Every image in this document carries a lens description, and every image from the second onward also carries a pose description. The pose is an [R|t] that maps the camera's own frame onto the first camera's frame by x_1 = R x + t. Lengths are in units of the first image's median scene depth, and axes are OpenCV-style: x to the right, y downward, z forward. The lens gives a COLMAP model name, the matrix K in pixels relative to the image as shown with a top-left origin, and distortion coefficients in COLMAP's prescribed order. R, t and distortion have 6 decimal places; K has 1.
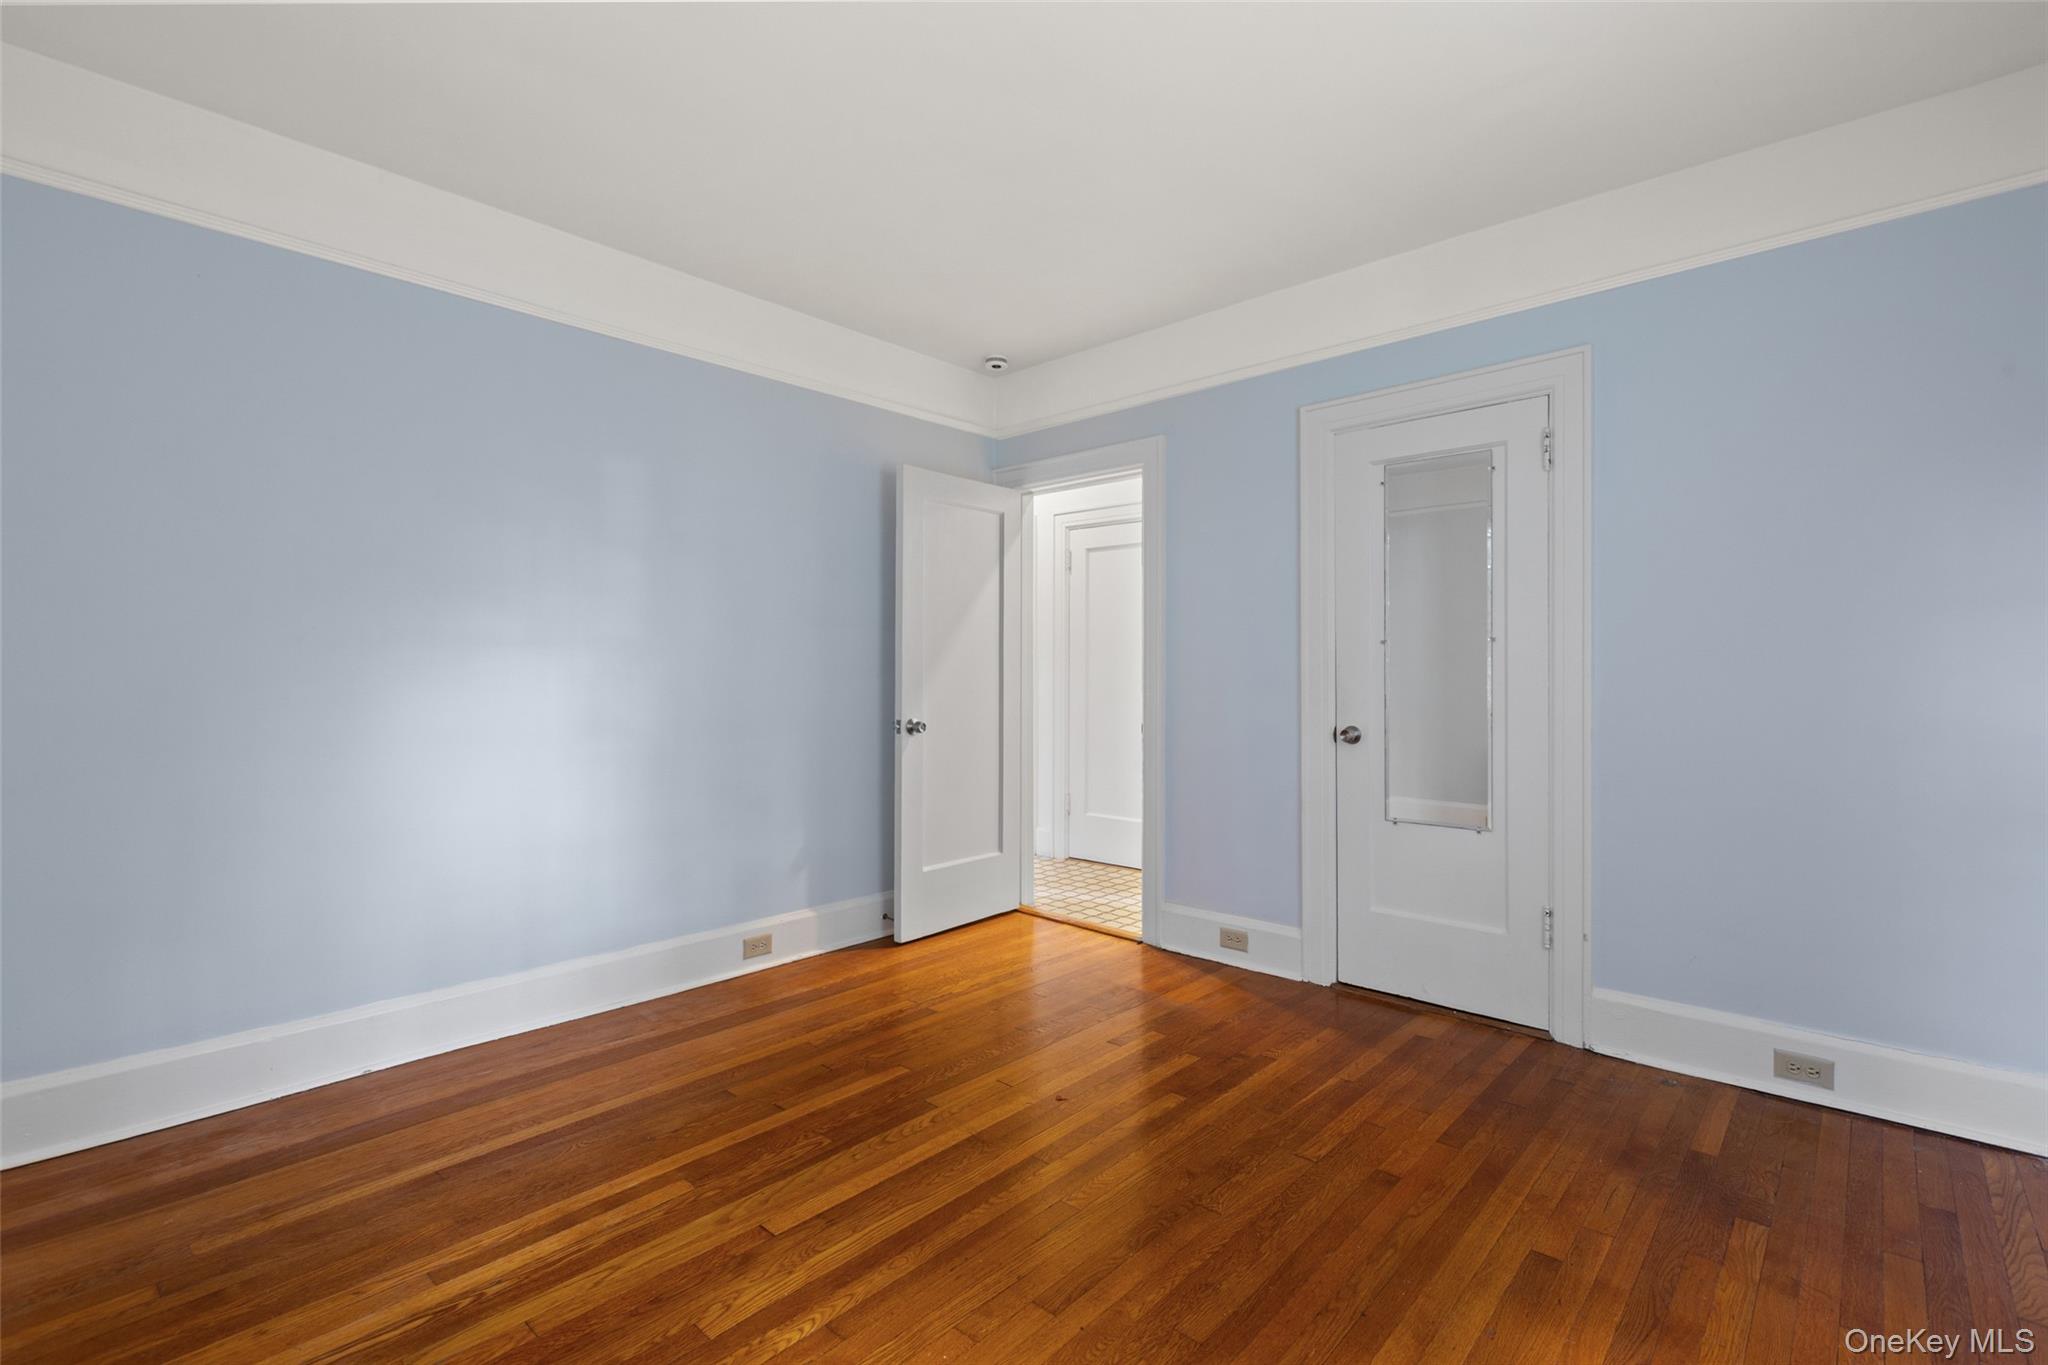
lens RADIAL K [[930.5, 0, 1023.4], [0, 930.5, 679.2], [0, 0, 1]] dist [0.005968, 0.000241]
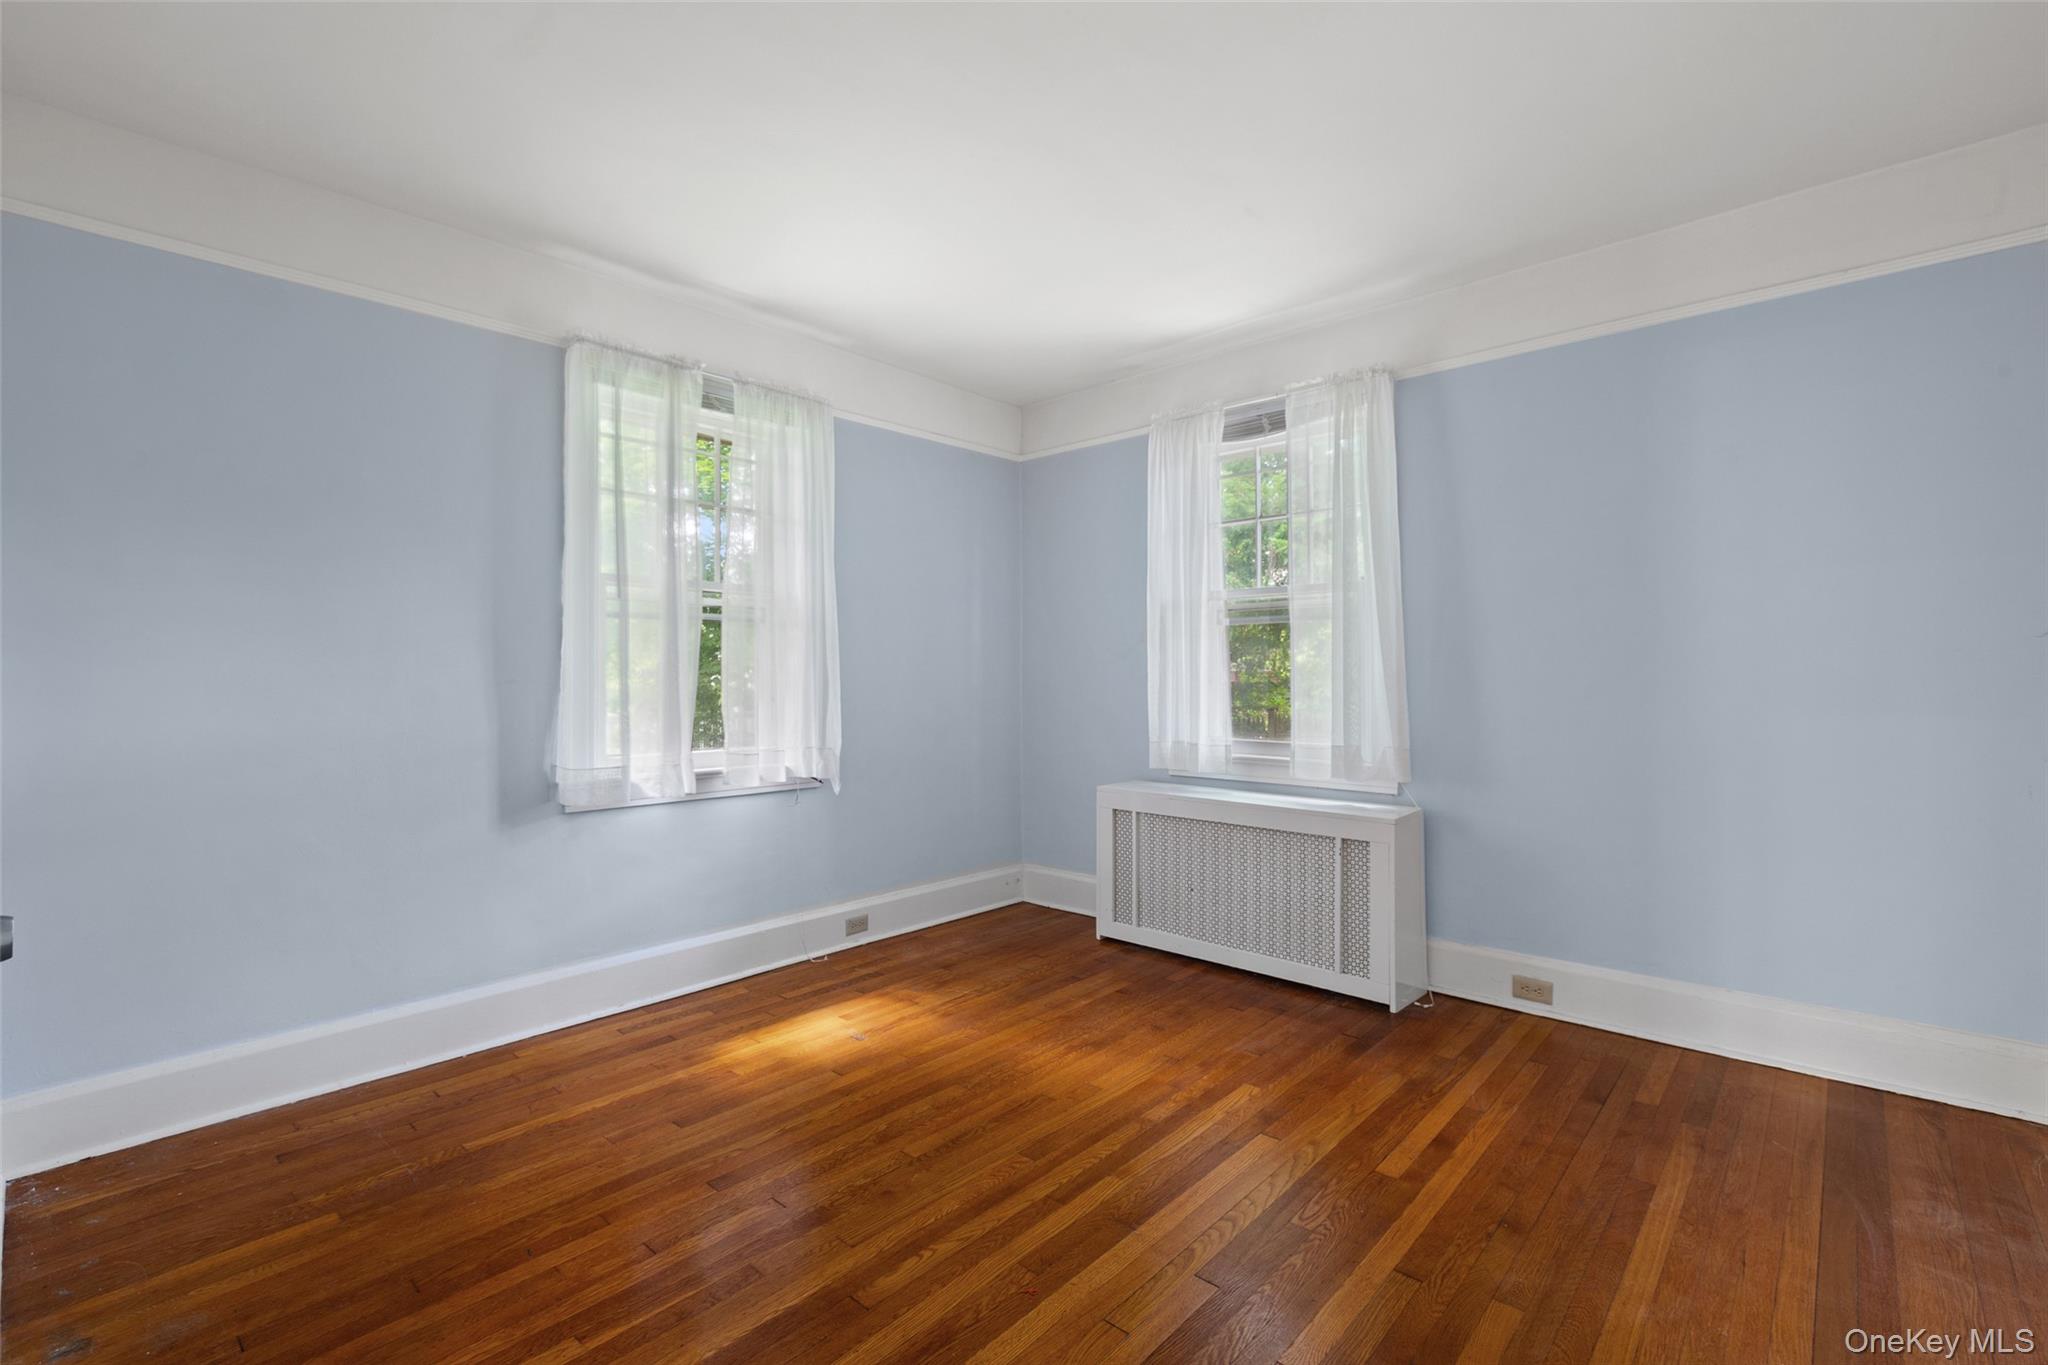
lens RADIAL K [[930.5, 0, 1024.2], [0, 930.5, 679.6], [0, 0, 1]] dist [0.005968, 0.000241]
pose [[-0.999930, 0.005021, -0.010743, 0.056527], [0.004980, 0.999980, 0.003793, -0.024830], [0.010762, 0.003739, -0.999935, 1.924428]]
